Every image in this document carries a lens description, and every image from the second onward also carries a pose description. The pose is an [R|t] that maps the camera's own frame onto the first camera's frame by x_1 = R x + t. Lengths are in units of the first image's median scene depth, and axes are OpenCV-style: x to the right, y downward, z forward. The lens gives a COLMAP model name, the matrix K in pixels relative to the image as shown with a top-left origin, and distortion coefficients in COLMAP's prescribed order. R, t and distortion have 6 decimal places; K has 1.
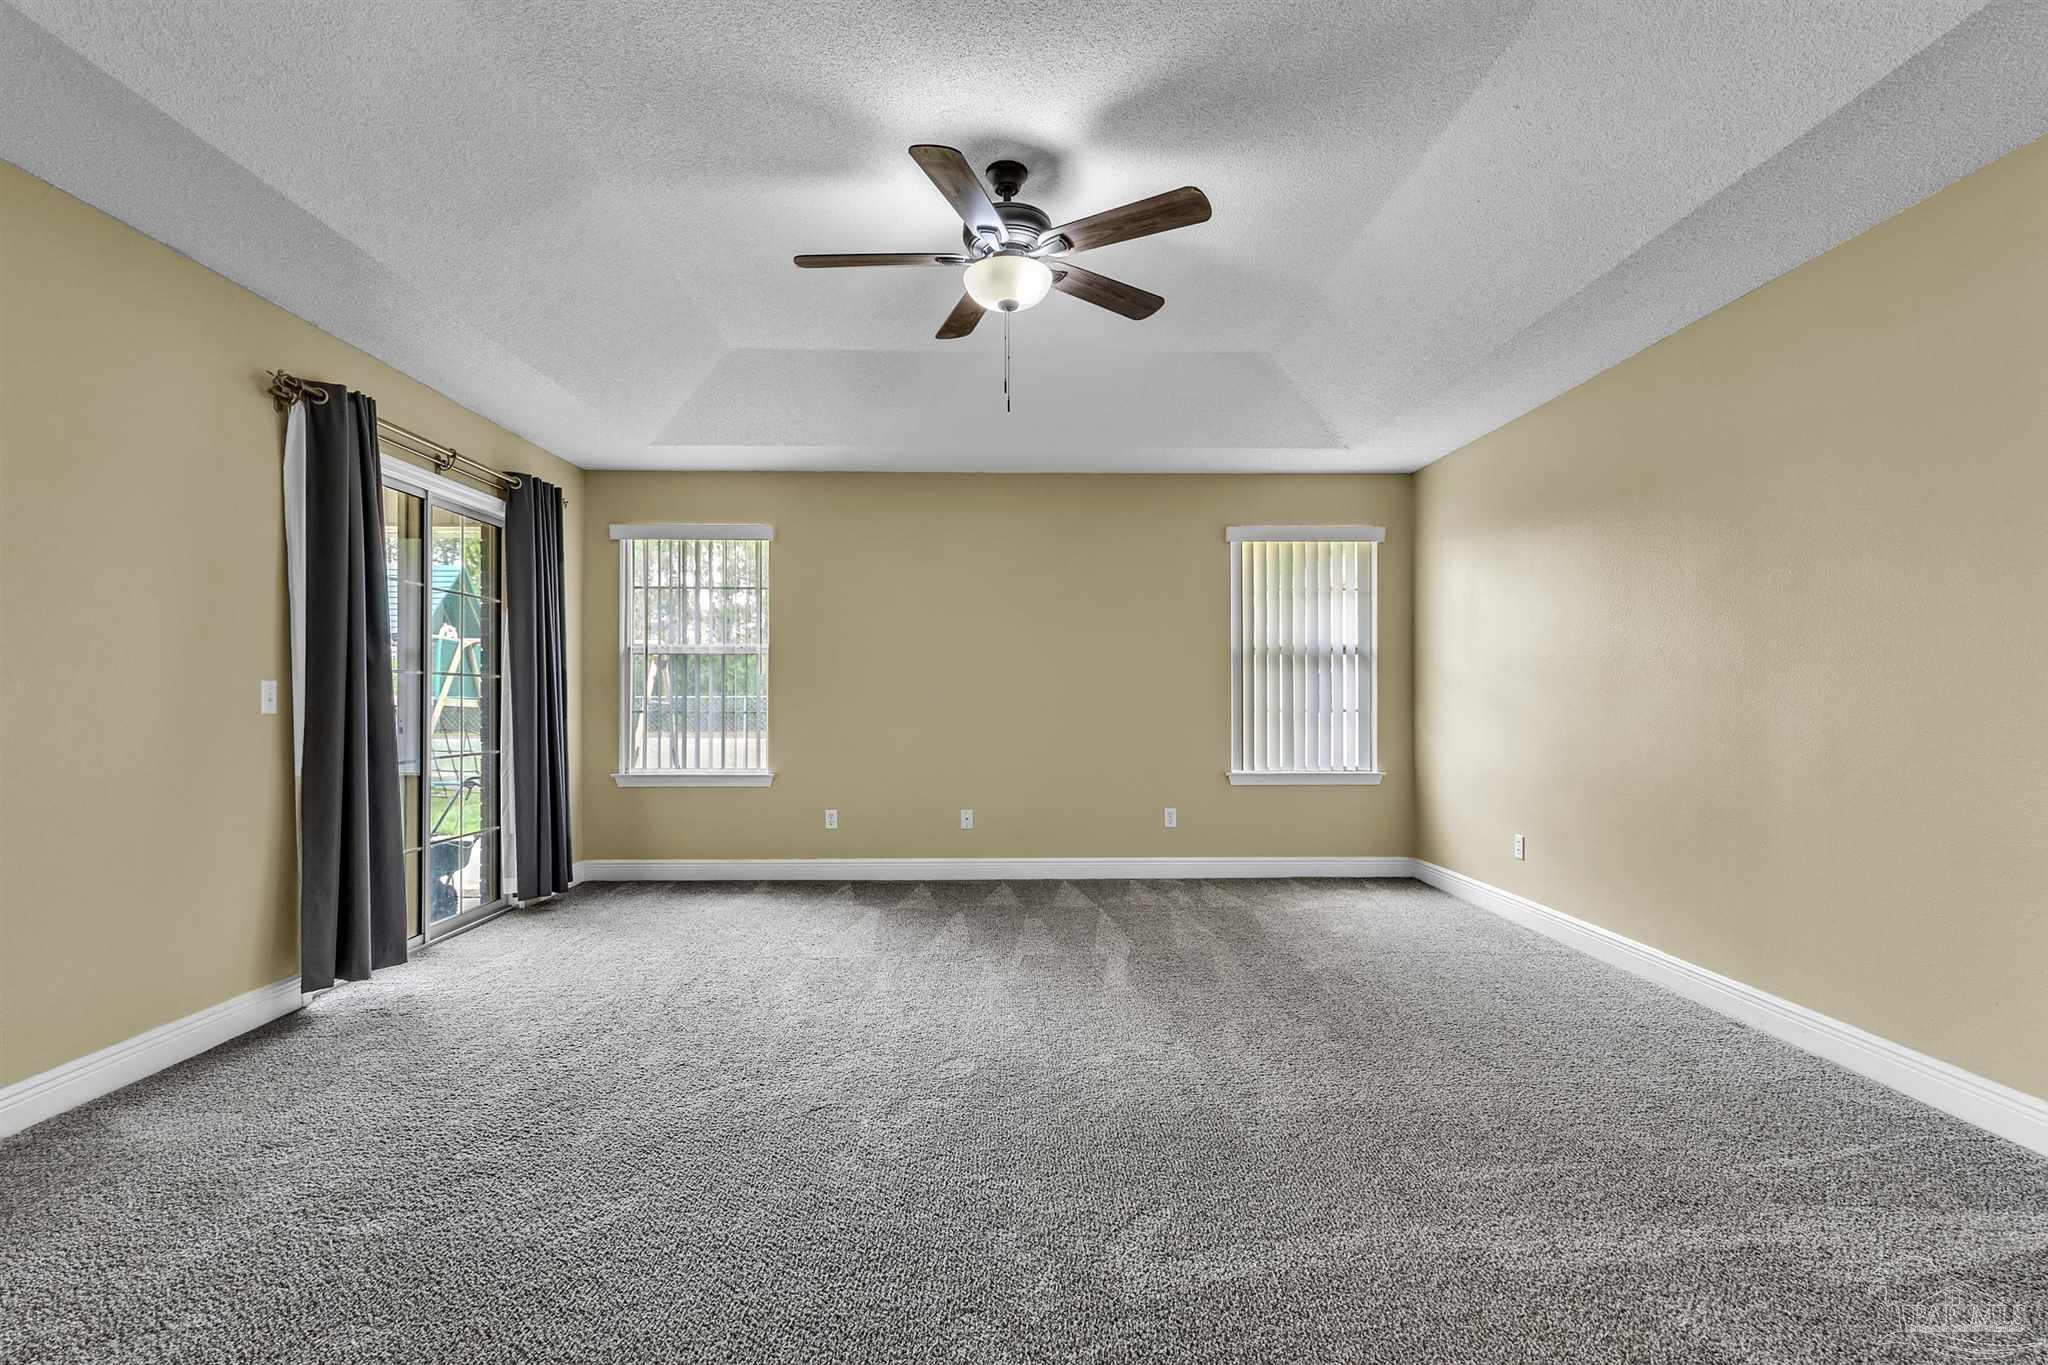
lens RADIAL K [[969.5, 0, 1024.3], [0, 969.5, 689.8], [0, 0, 1]] dist [-0.000573, 0.000626]
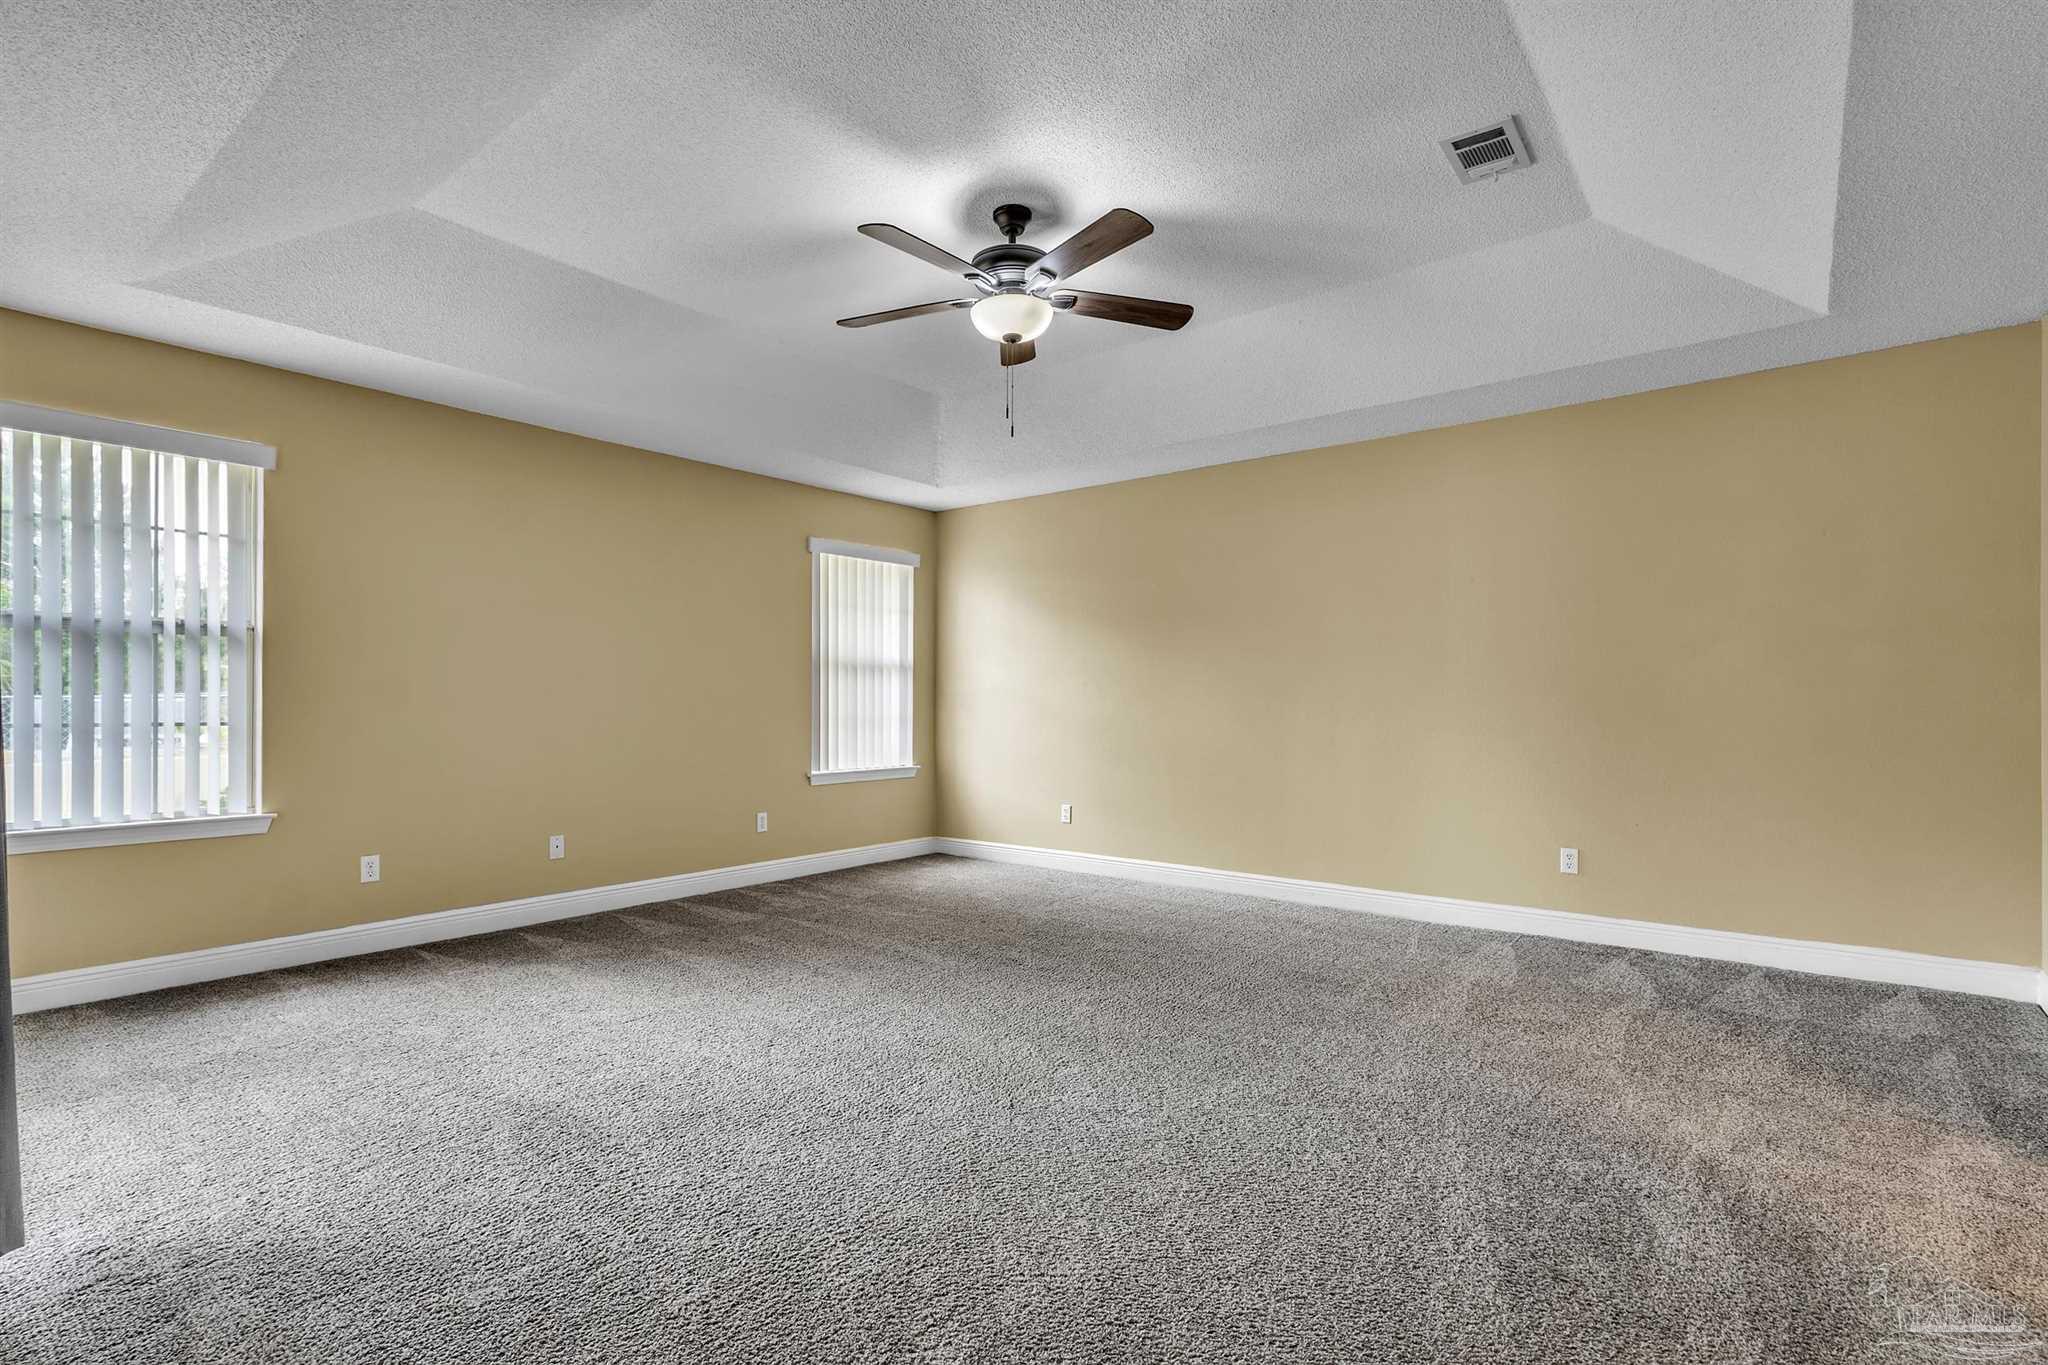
lens RADIAL K [[971.6, 0, 1026.3], [0, 971.6, 706.0], [0, 0, 1]] dist [-0.000752, 0.000584]
pose [[0.634383, -0.002878, 0.773014, -0.451992], [-0.006266, 0.999941, 0.008865, 0.001849], [-0.772994, -0.010468, 0.634327, 0.159278]]
